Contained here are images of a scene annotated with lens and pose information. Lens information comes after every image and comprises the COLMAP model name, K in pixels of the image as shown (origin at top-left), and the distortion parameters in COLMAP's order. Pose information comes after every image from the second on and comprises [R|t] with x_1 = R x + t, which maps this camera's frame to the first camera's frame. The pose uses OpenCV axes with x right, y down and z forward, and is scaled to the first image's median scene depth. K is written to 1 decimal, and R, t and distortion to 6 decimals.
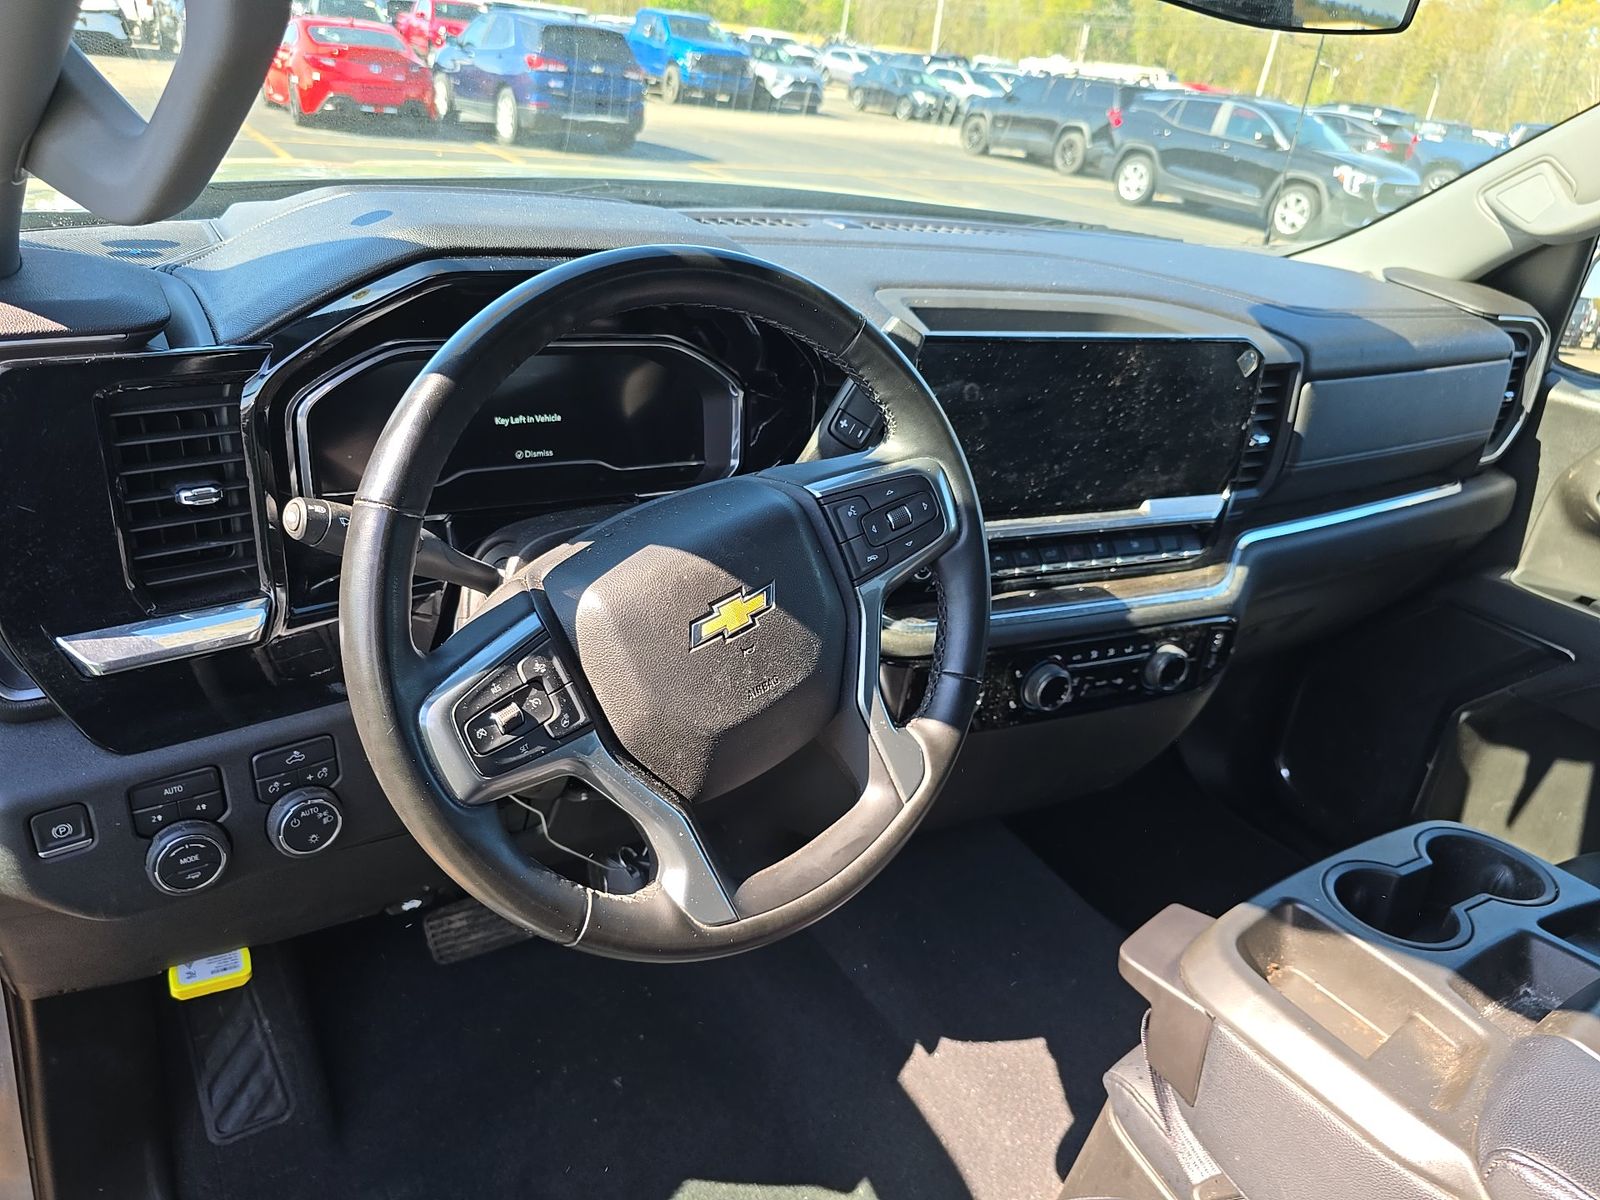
lens RADIAL K [[1080.9, 0, 800.0], [0, 1080.9, 600.0], [0, 0, 1]] dist [0.056789, -0.082719]
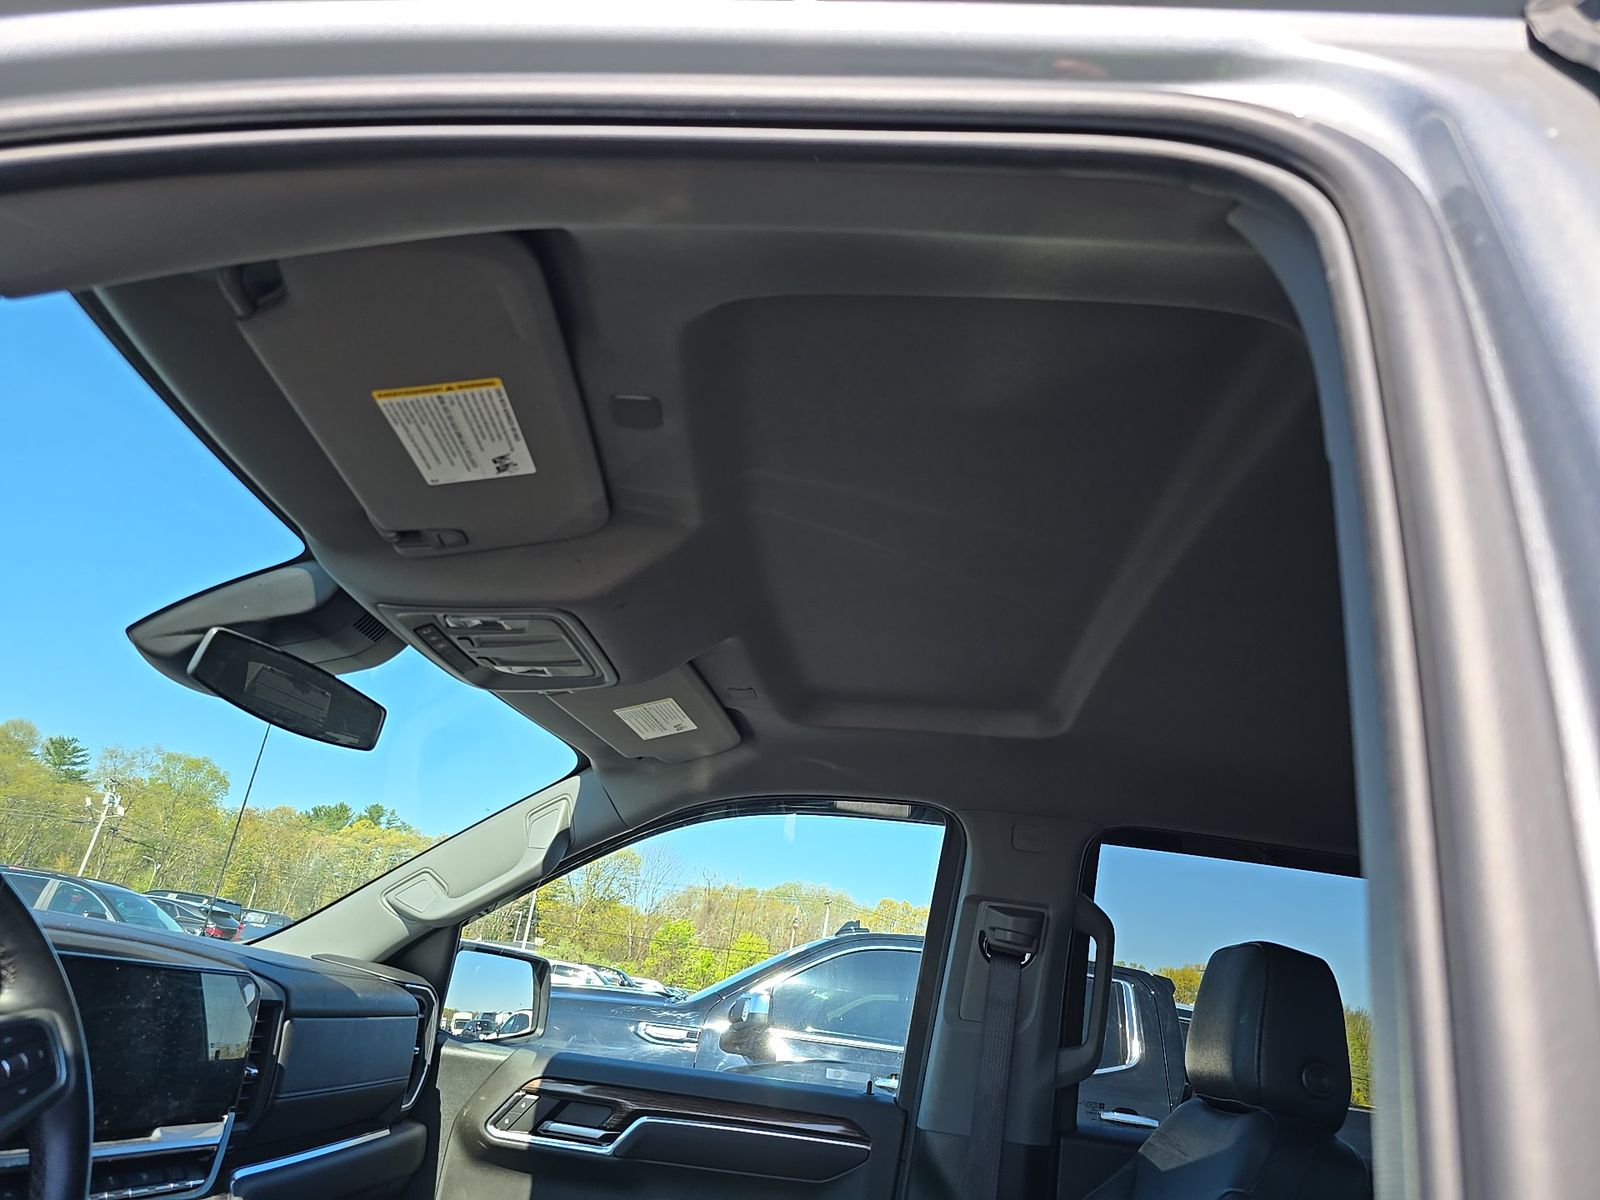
lens RADIAL K [[1060.6, 0, 800.0], [0, 1060.6, 600.0], [0, 0, 1]] dist [0.015880, -0.002042]
pose [[0.583676, 0.265744, 0.767269, -0.278826], [0.291188, 0.813575, -0.503294, 0.220852], [-0.757979, 0.517180, 0.397483, -0.153185]]
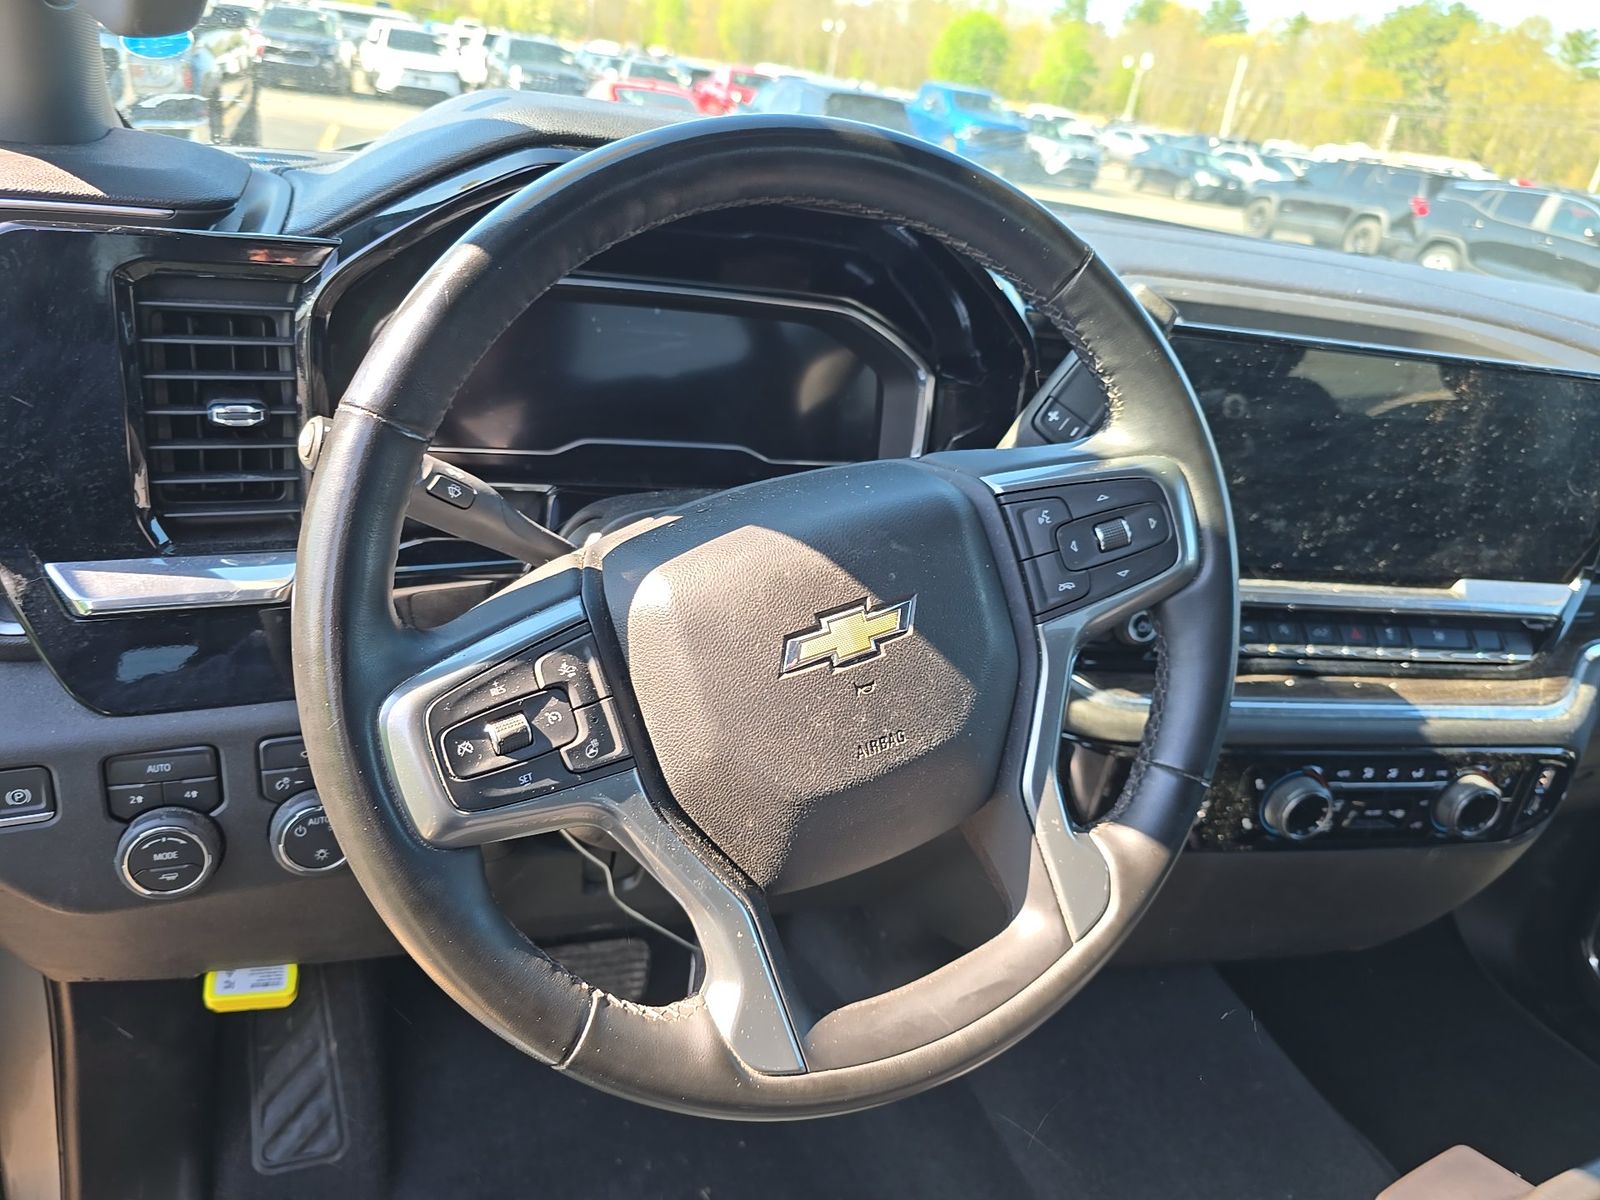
lens RADIAL K [[1089.1, 0, 800.0], [0, 1089.1, 600.0], [0, 0, 1]] dist [0.019553, -0.024484]
pose [[0.972749, 0.114905, -0.201384, 0.030970], [-0.126727, 0.990834, -0.046788, 0.018776], [0.194162, 0.071033, 0.978394, 0.197910]]
